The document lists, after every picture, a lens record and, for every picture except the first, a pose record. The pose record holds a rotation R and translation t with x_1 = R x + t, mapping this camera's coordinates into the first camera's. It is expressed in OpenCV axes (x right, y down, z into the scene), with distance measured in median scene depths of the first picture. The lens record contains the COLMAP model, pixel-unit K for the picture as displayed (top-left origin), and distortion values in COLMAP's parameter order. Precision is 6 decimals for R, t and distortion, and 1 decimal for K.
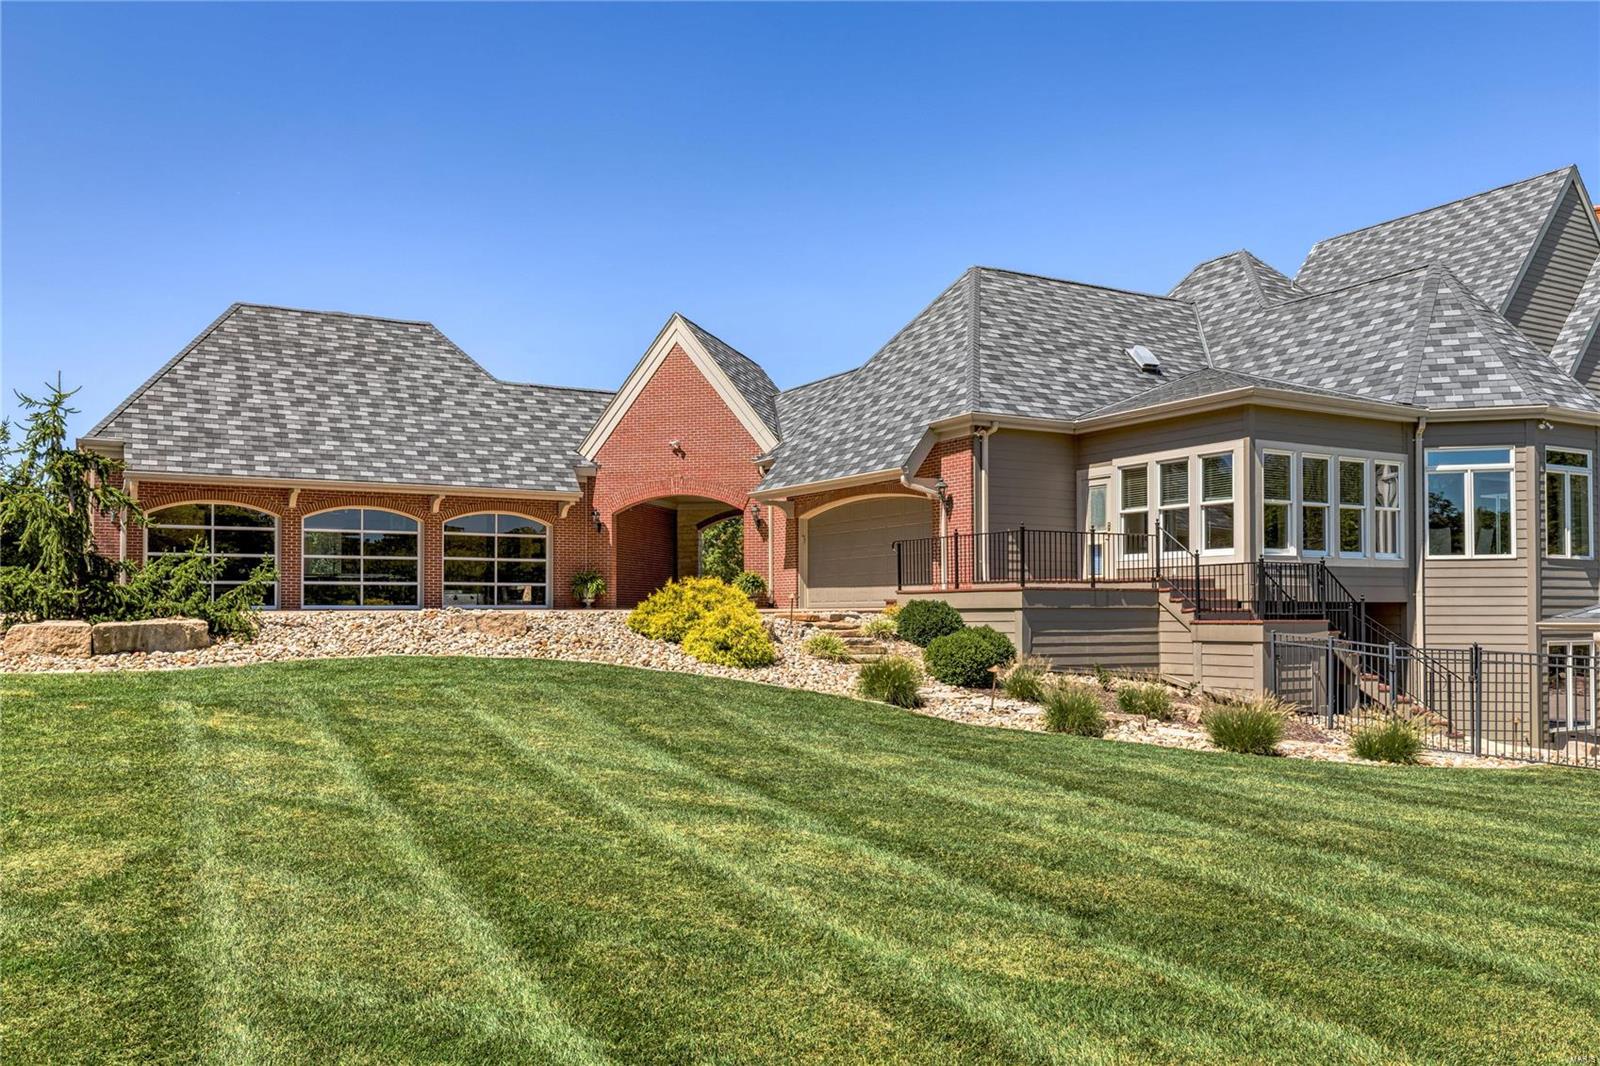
lens RADIAL K [[1244.4, 0, 851.3], [0, 1244.4, 598.5], [0, 0, 1]] dist [-0.007710, -0.001129]
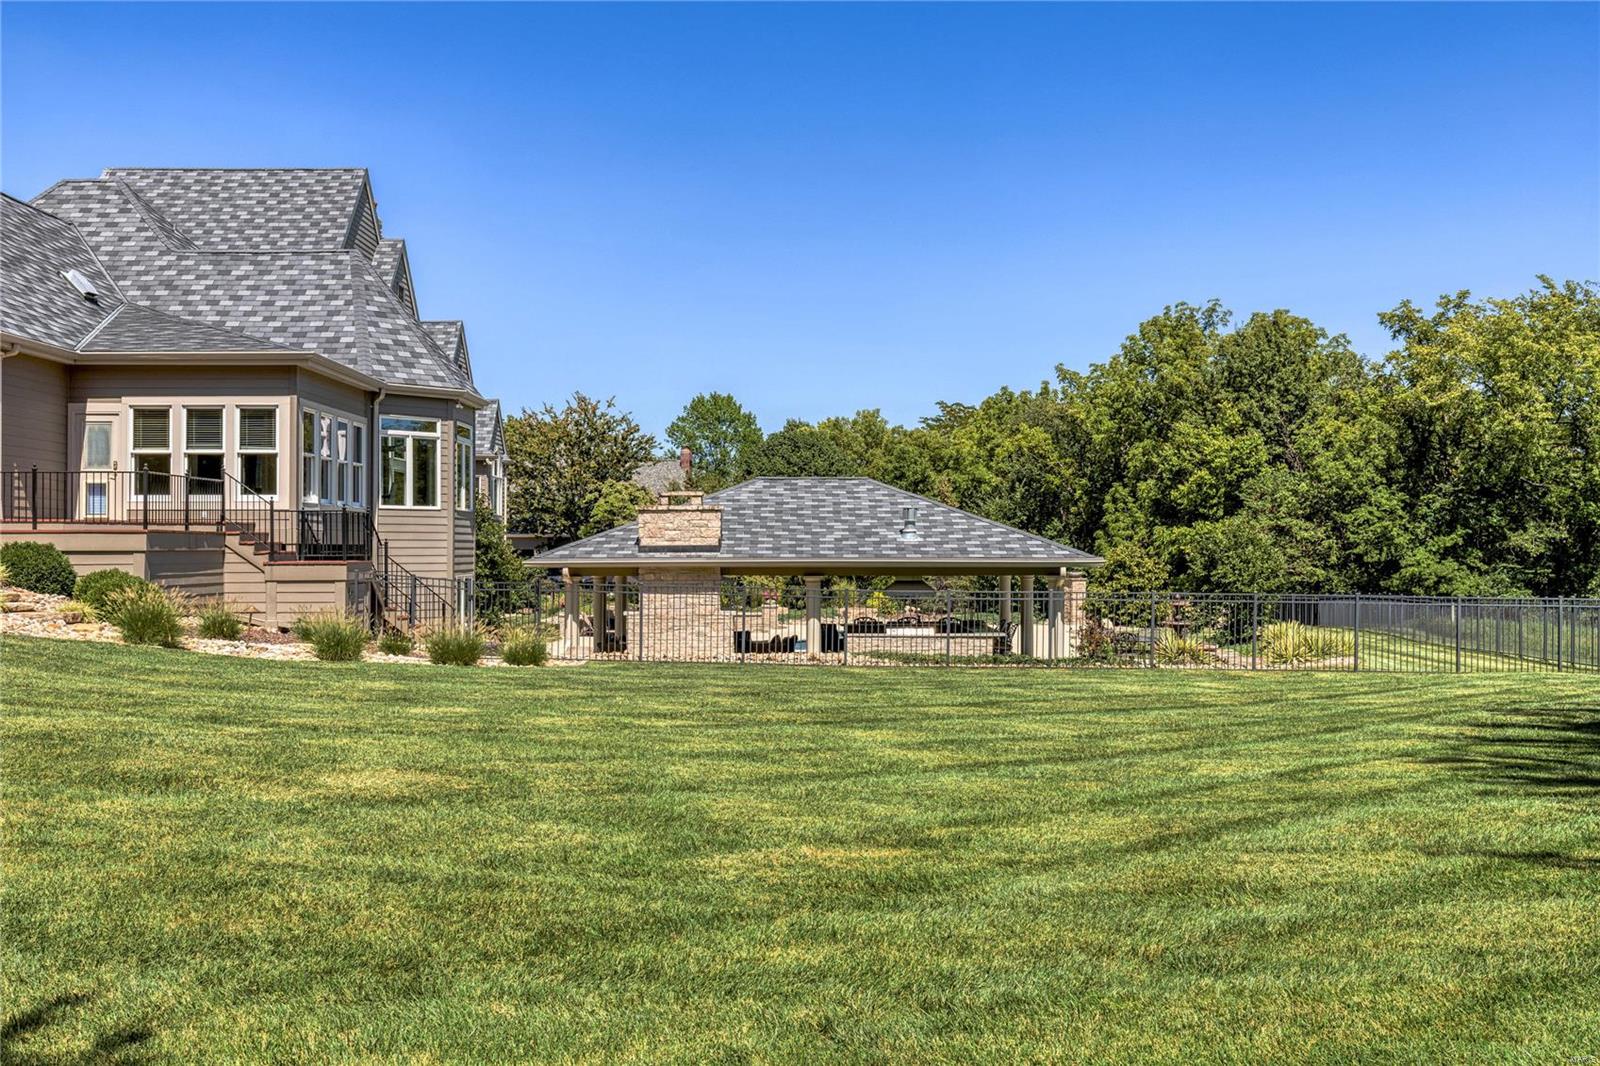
lens RADIAL K [[1365.9, 0, 800.2], [0, 1365.9, 532.0], [0, 0, 1]] dist [0.011048, -0.018372]
pose [[0.493575, 0.011038, 0.869633, -0.447578], [-0.010941, 0.999919, -0.006482, -0.004853], [-0.869634, -0.006316, 0.493656, 0.009175]]
